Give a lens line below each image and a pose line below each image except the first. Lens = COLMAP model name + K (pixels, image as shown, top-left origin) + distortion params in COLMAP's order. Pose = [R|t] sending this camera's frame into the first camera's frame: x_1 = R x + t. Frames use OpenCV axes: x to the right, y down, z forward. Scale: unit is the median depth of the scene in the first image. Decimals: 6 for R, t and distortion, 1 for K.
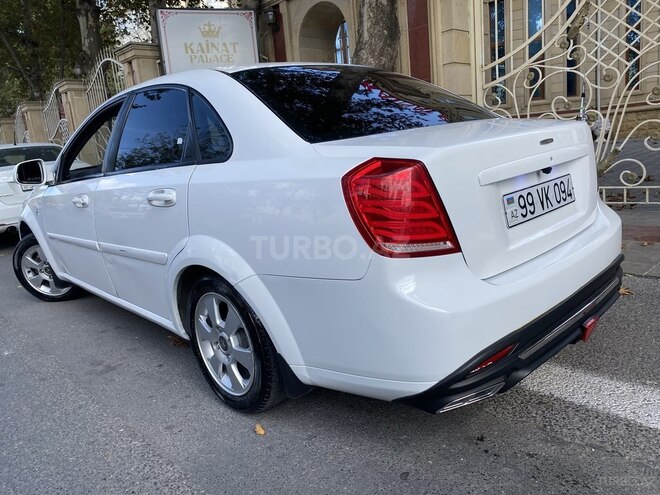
lens RADIAL K [[507.8, 0, 330.0], [0, 507.8, 247.5], [0, 0, 1]] dist [0.017448, -0.006752]
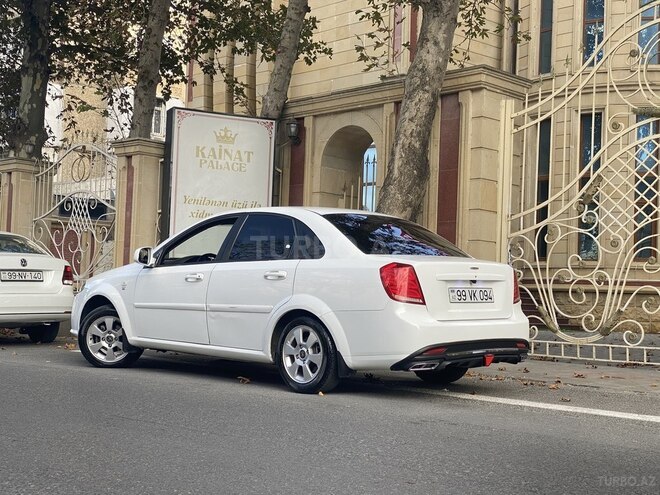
lens RADIAL K [[1013.4, 0, 351.5], [0, 1013.4, 248.7], [0, 0, 1]] dist [0.137470, -0.014695]
pose [[0.990929, 0.128457, 0.039488, -0.225184], [-0.114621, 0.961257, -0.250692, 0.716382], [-0.070161, 0.243892, 0.967261, -2.647552]]
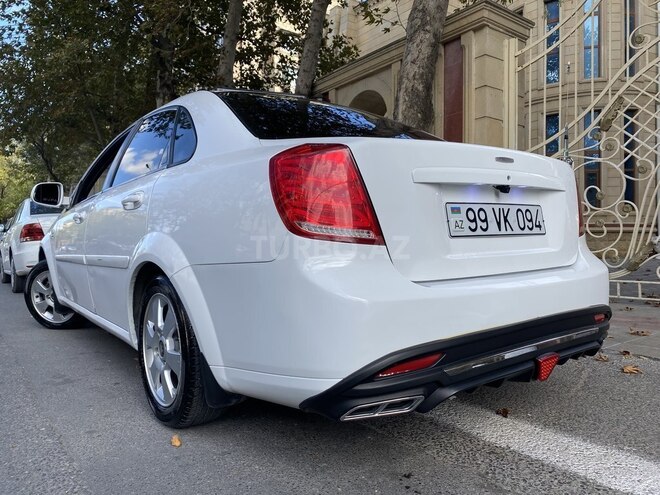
lens RADIAL K [[507.8, 0, 330.0], [0, 507.8, 247.5], [0, 0, 1]] dist [0.017448, -0.006752]
pose [[0.989946, 0.091421, -0.107932, 0.186701], [-0.109915, 0.977469, -0.180202, 0.138933], [0.089026, 0.190254, 0.977690, 0.055190]]
